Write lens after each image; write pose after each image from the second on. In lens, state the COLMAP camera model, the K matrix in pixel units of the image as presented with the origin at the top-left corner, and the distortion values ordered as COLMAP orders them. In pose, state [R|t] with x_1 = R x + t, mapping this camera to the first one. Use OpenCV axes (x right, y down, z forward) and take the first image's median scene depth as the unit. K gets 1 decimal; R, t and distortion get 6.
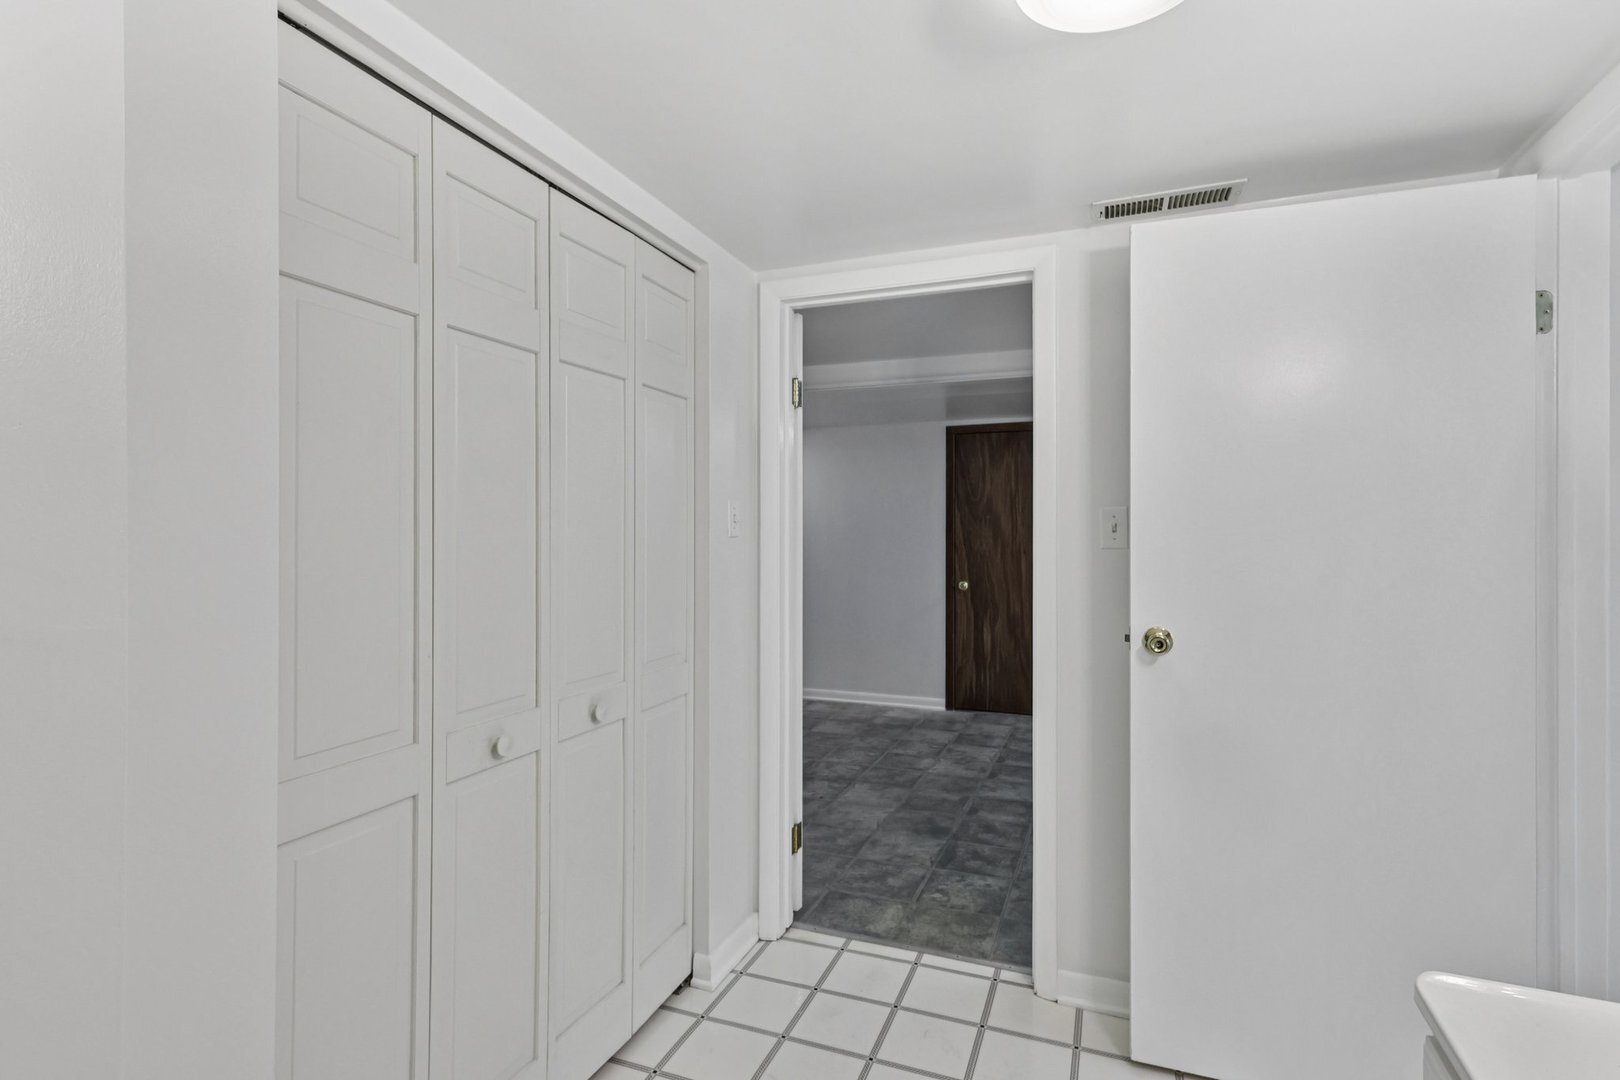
lens RADIAL K [[774.9, 0, 810.0], [0, 774.9, 540.0], [0, 0, 1]] dist [-0.002286, -0.000439]
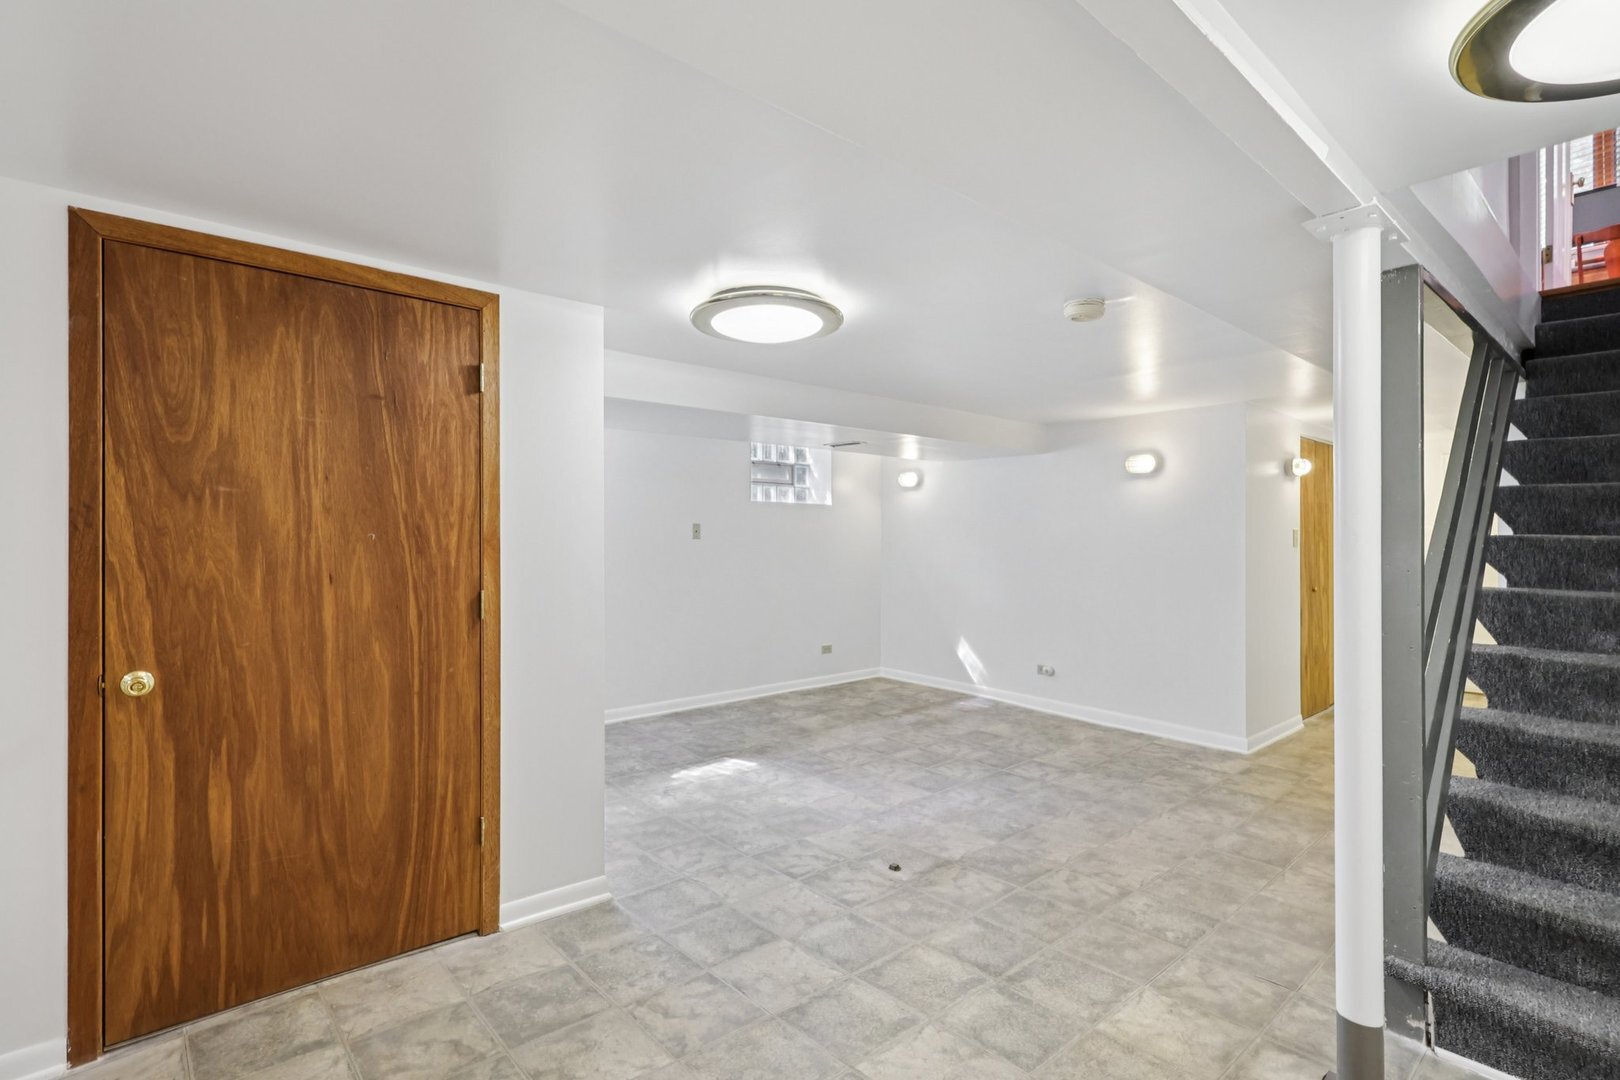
lens RADIAL K [[774.9, 0, 810.0], [0, 774.9, 540.0], [0, 0, 1]] dist [-0.002286, -0.000439]
pose [[0.618279, -0.000448, 0.785958, 0.112410], [0.002104, 0.999997, -0.001084, -0.004242], [-0.785956, 0.002324, 0.618278, 0.549466]]
